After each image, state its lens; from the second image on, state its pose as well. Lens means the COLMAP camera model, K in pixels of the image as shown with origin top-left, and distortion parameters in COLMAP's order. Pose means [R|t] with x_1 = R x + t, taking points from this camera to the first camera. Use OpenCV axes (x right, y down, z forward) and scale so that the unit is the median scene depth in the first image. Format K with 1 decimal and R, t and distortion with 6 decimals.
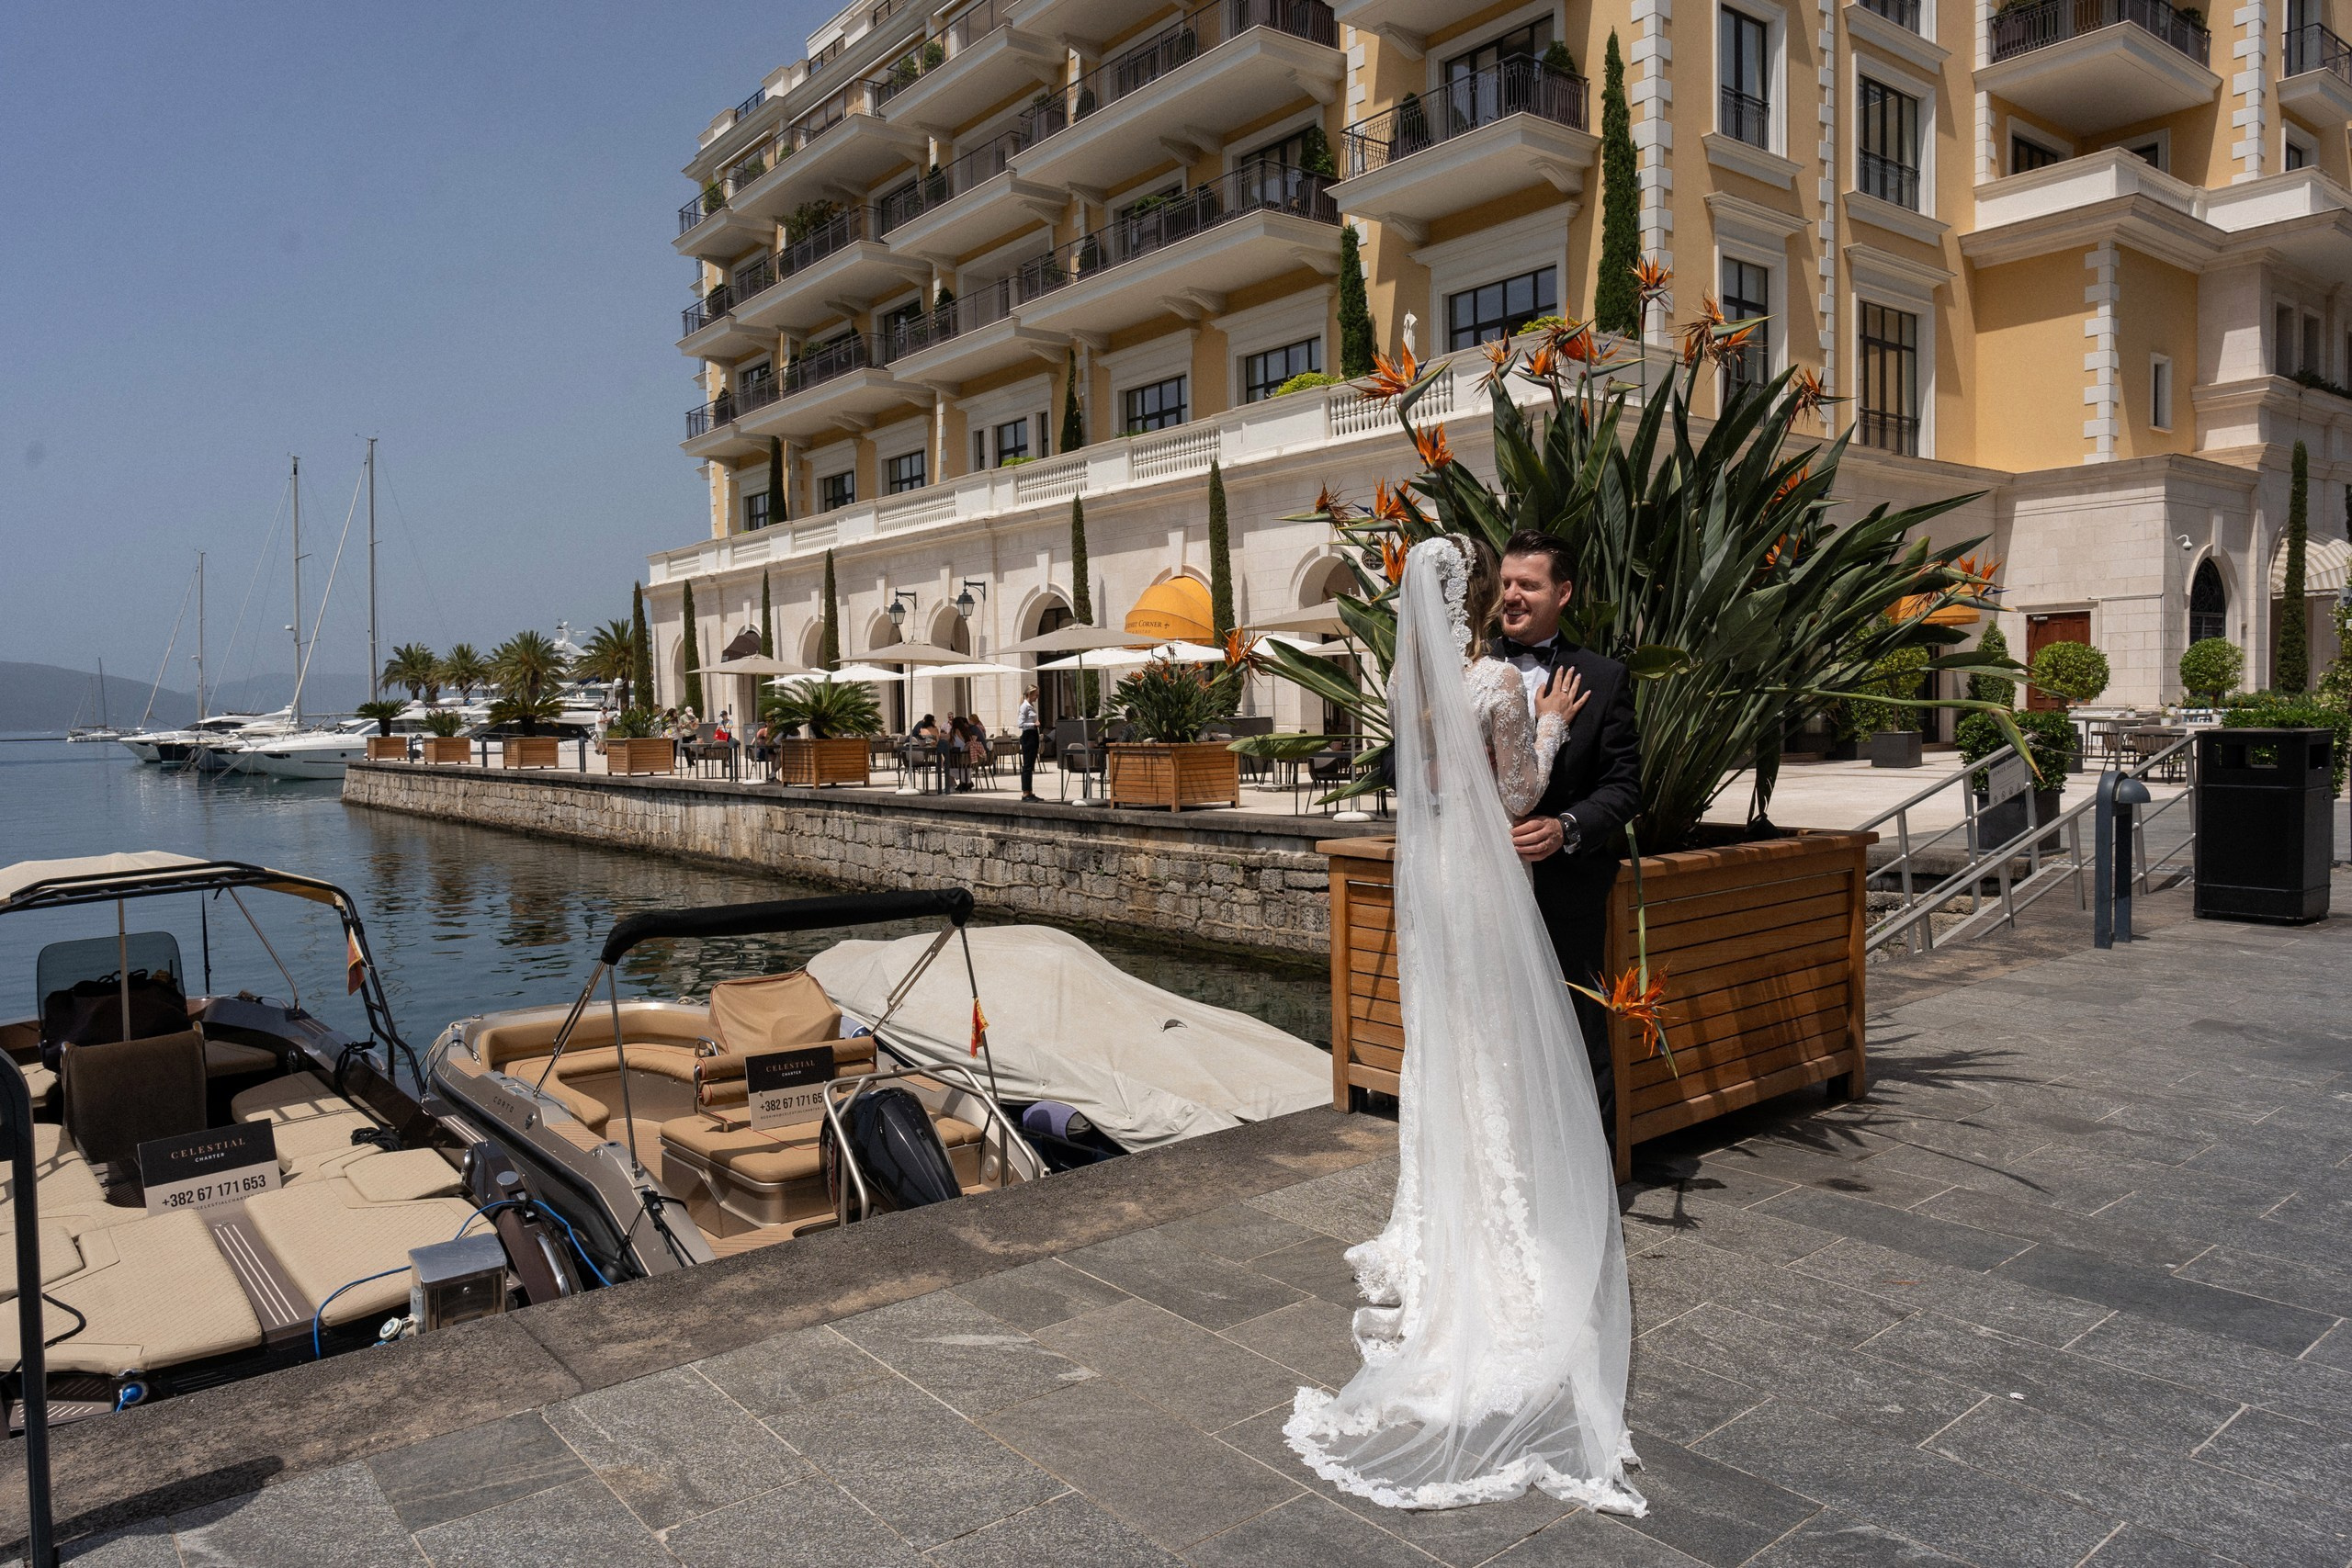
lens RADIAL K [[1543.0, 0, 1166.4], [0, 1543.0, 783.3], [0, 0, 1]] dist [-0.003783, 0.000289]
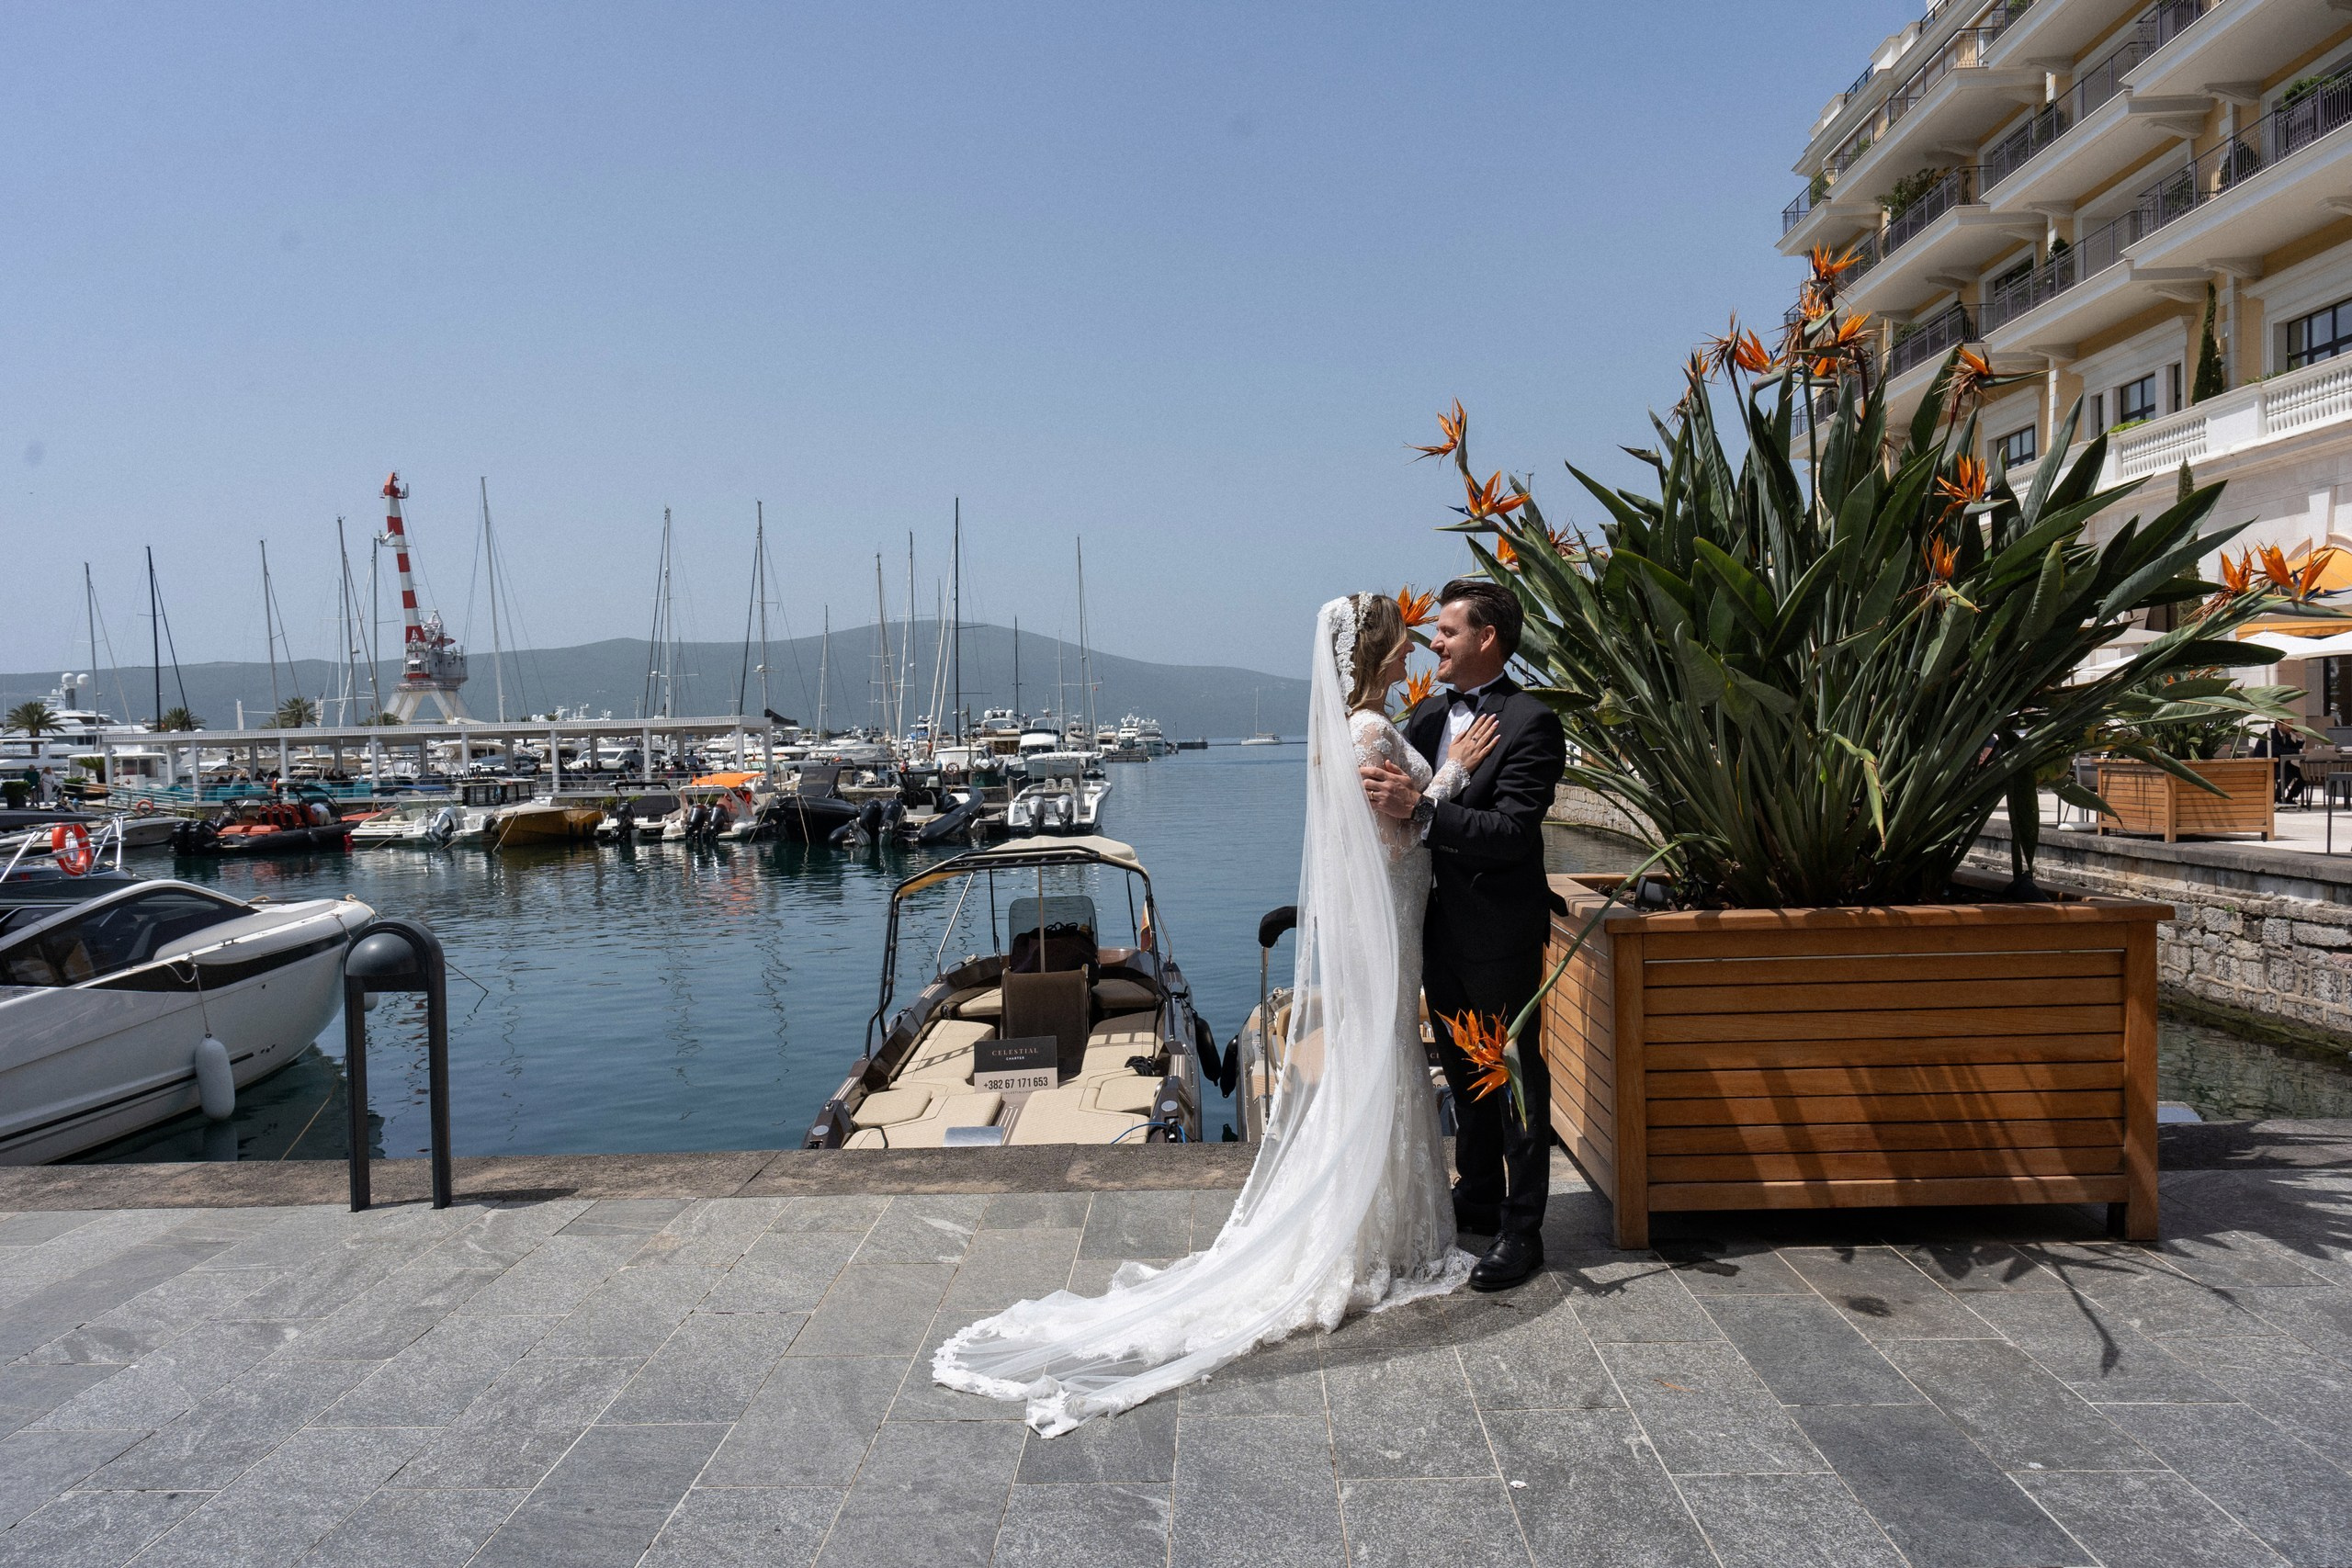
lens RADIAL K [[1531.6, 0, 1169.0], [0, 1531.6, 788.6], [0, 0, 1]] dist [-0.005293, 0.001936]
pose [[0.754966, 0.023024, -0.655360, 0.101200], [-0.022944, 0.999699, 0.008690, -0.003848], [0.655363, 0.008476, 0.755267, 0.013857]]
